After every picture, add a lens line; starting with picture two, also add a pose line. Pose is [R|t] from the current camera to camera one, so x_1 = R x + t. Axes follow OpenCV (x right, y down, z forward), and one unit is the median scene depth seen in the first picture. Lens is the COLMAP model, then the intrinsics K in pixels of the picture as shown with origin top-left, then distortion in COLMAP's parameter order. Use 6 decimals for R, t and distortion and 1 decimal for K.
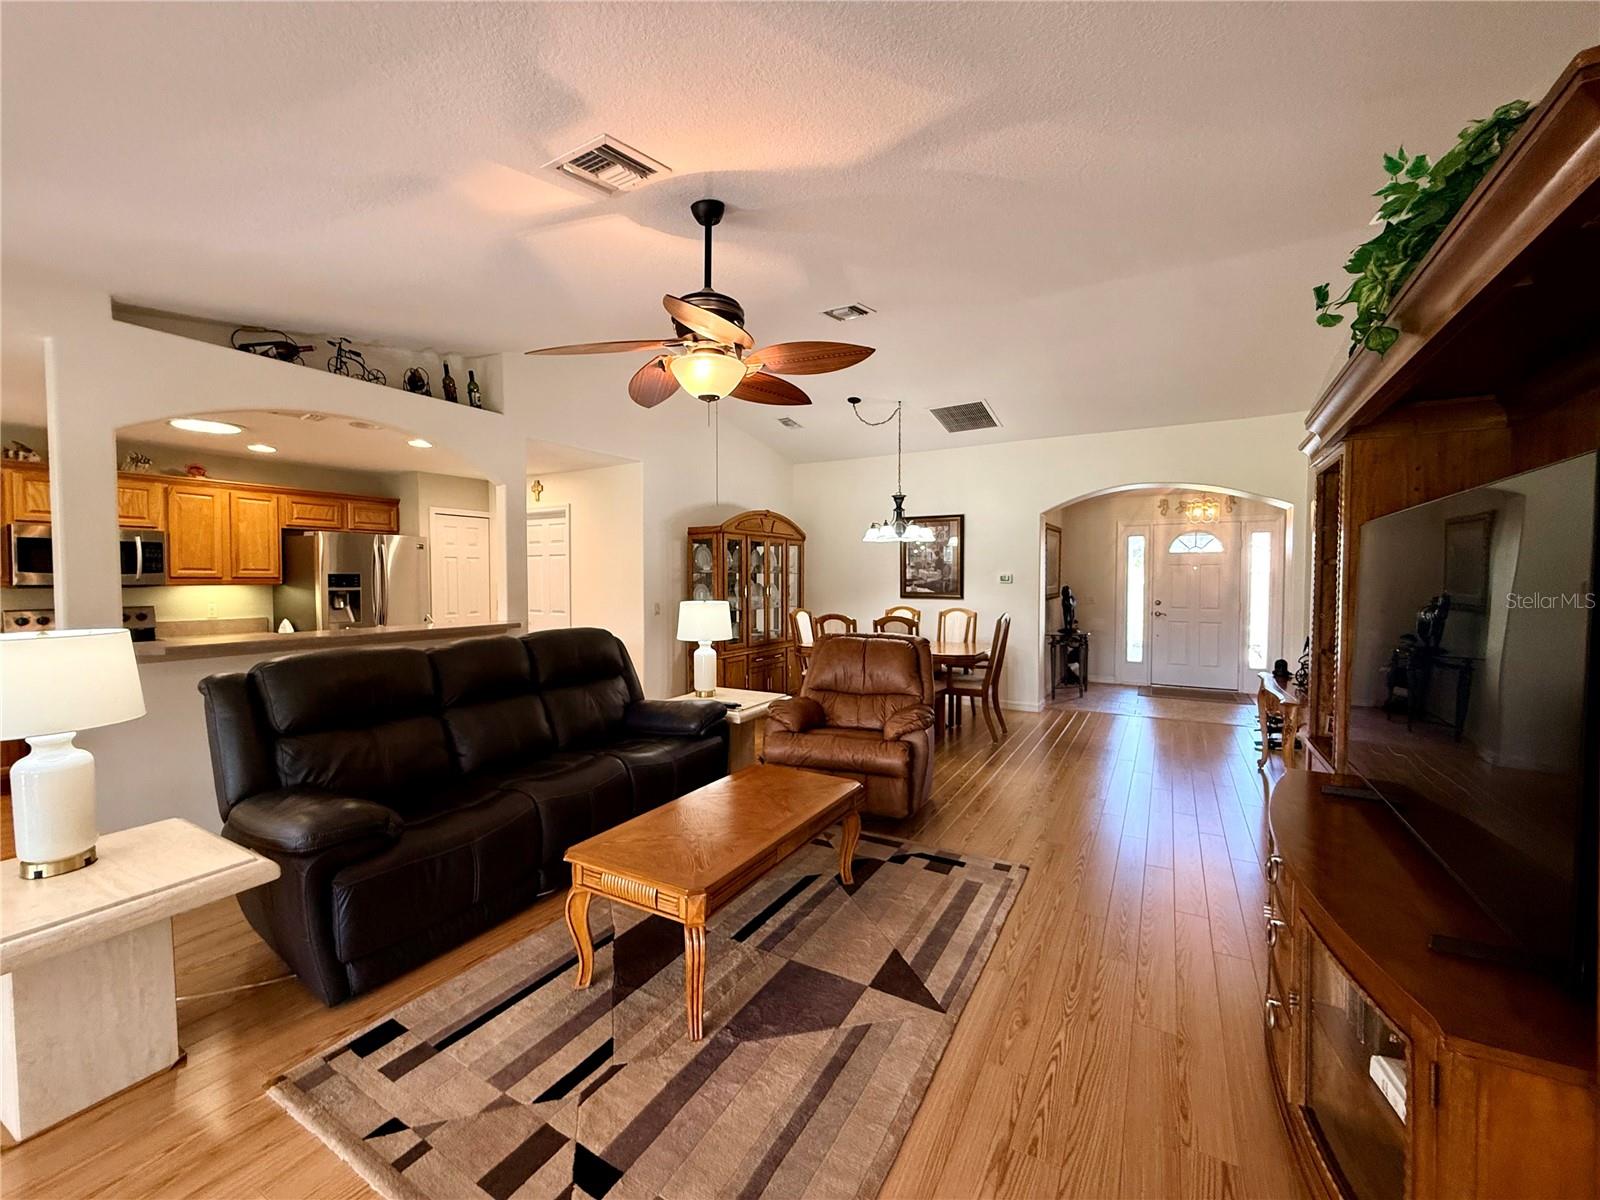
lens RADIAL K [[651.2, 0, 800.0], [0, 651.2, 600.0], [0, 0, 1]] dist [0.001595, 0.000290]
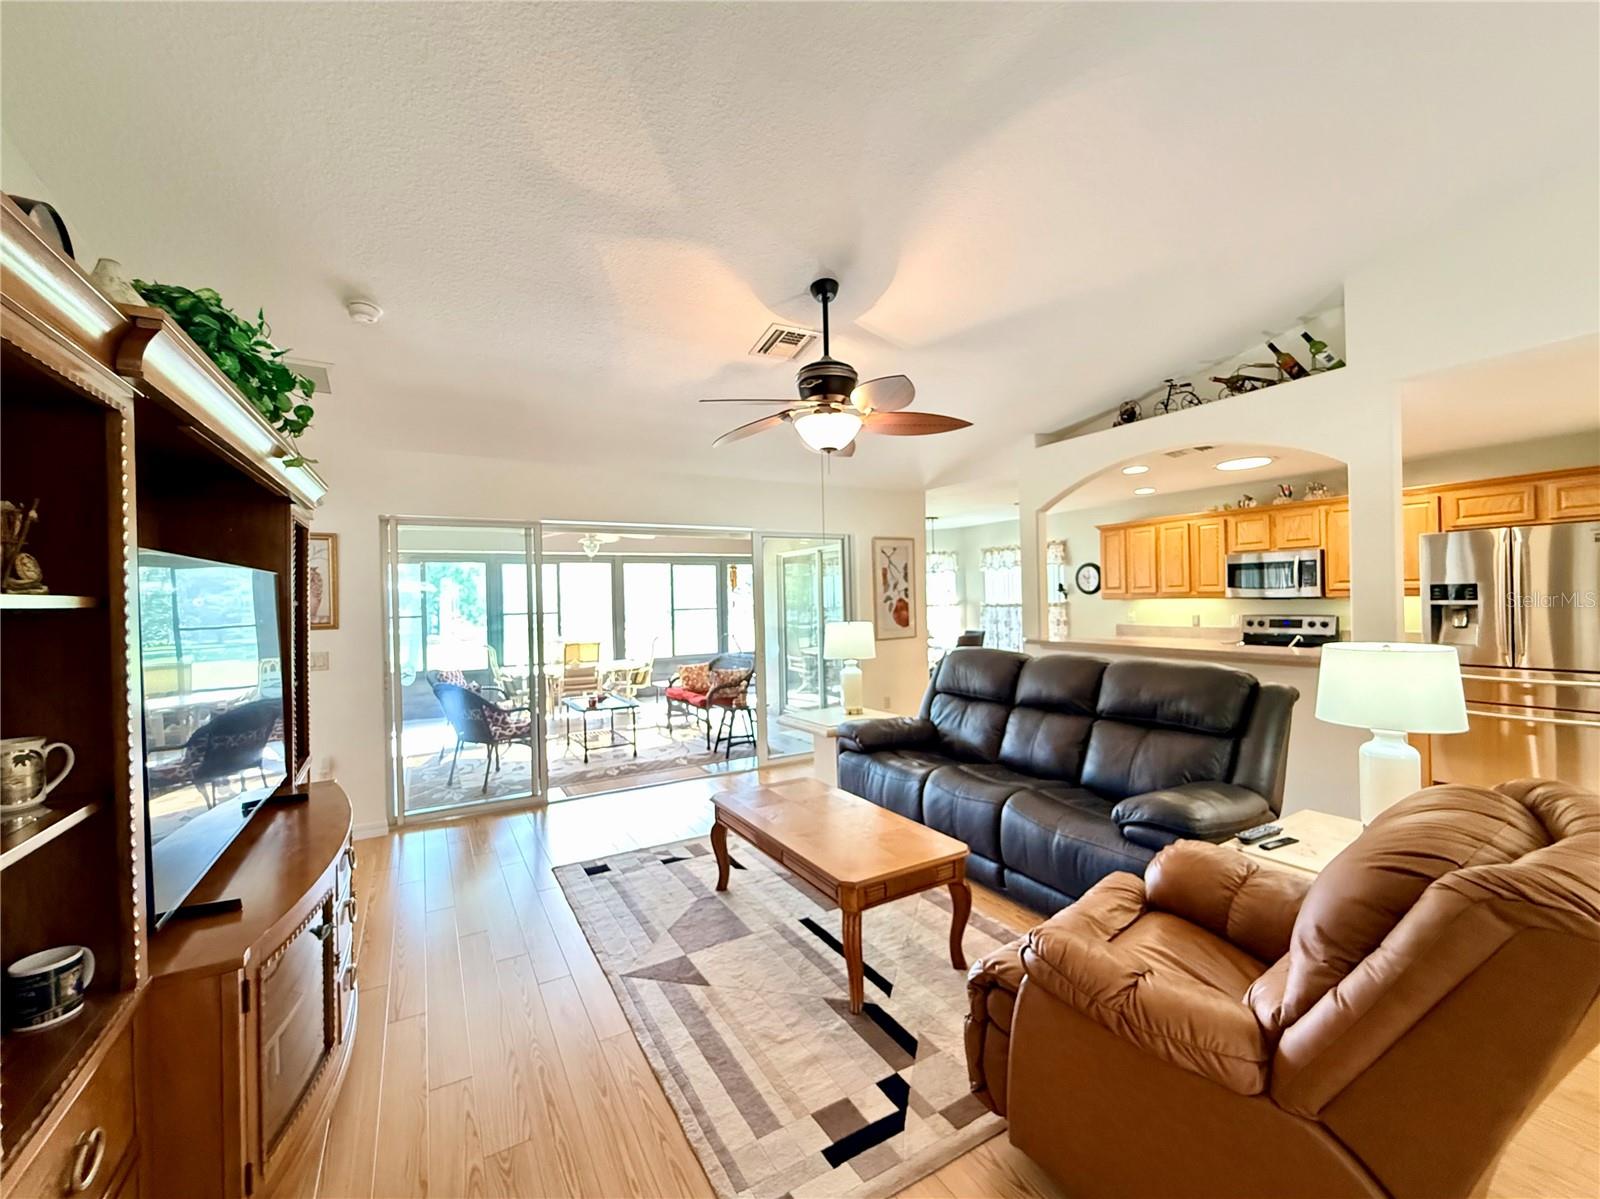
lens RADIAL K [[651.2, 0, 800.0], [0, 651.2, 599.5], [0, 0, 1]] dist [0.001595, 0.000290]
pose [[-0.506736, 0.015853, -0.861955, 0.729637], [-0.002986, 0.999793, 0.020143, -0.058059], [0.862096, 0.012781, -0.506584, 1.275151]]
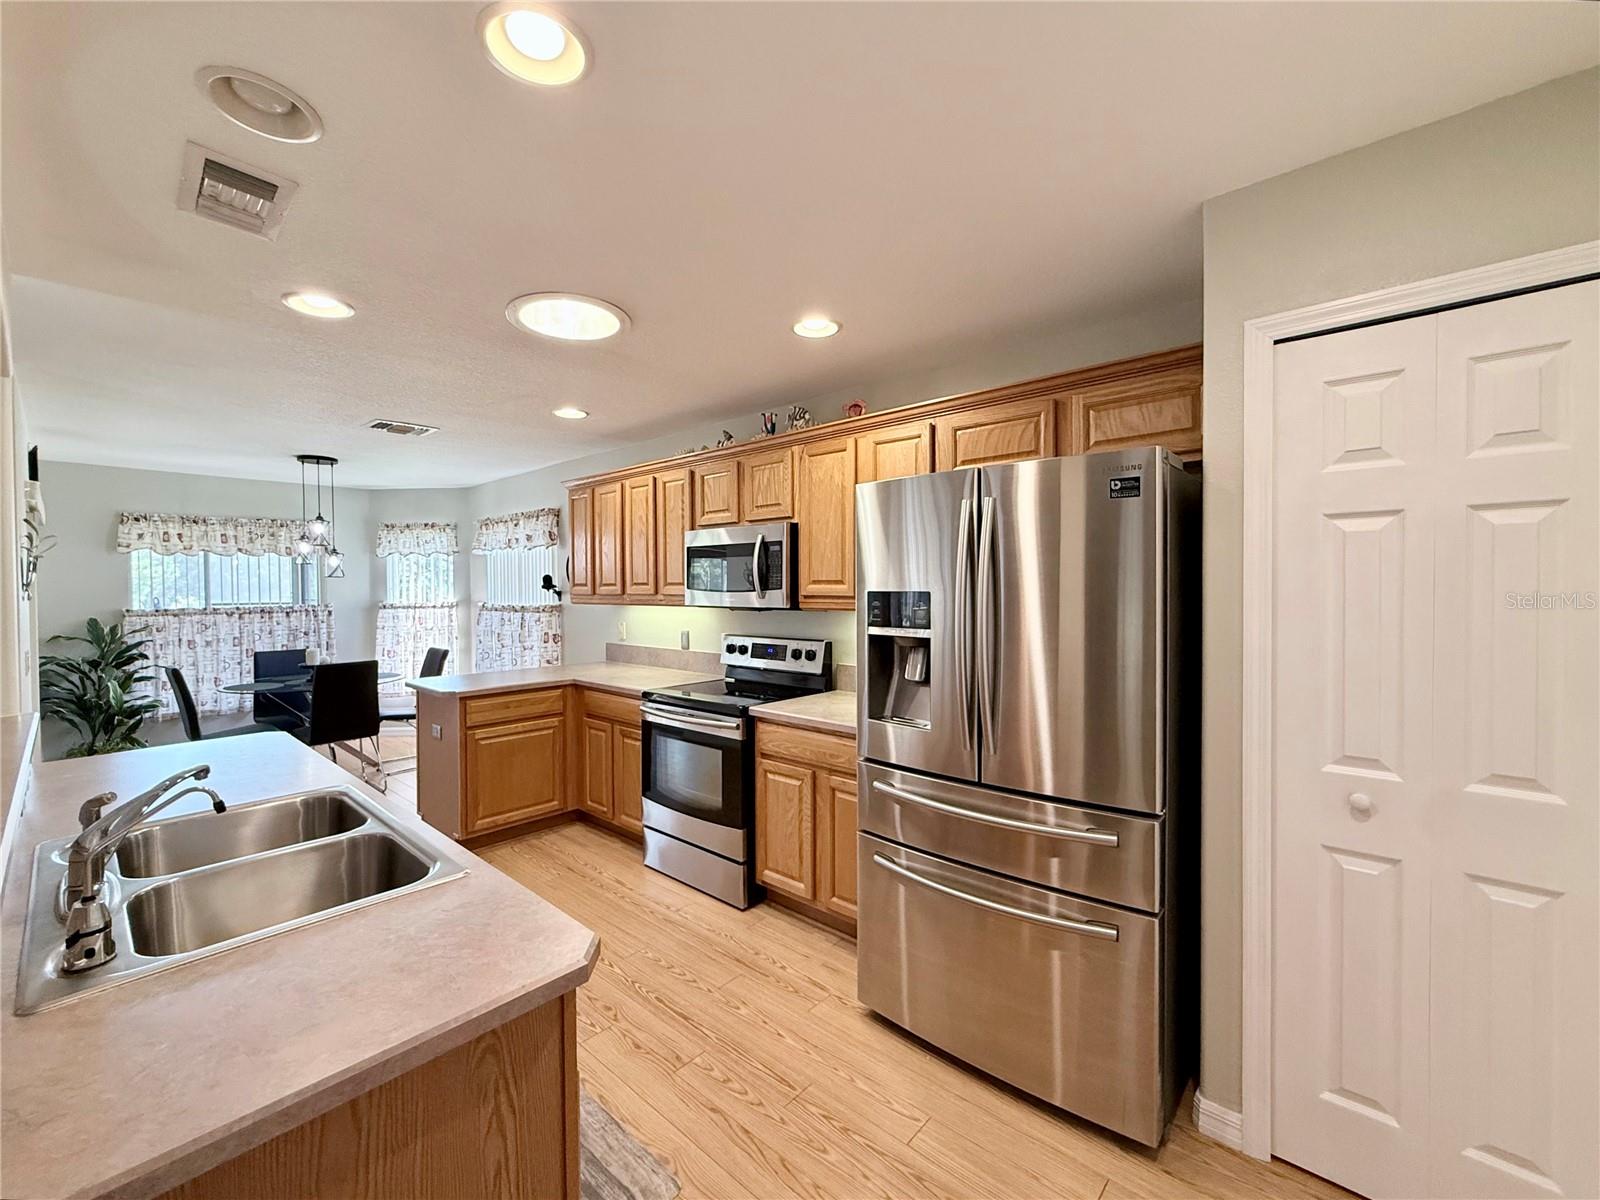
lens RADIAL K [[651.2, 0, 800.0], [0, 651.2, 600.0], [0, 0, 1]] dist [0.001595, 0.000290]
pose [[-0.199244, 0.019812, -0.979750, -0.576680], [-0.027939, 0.999274, 0.025889, -0.072834], [0.979552, 0.032531, -0.198546, 1.818085]]
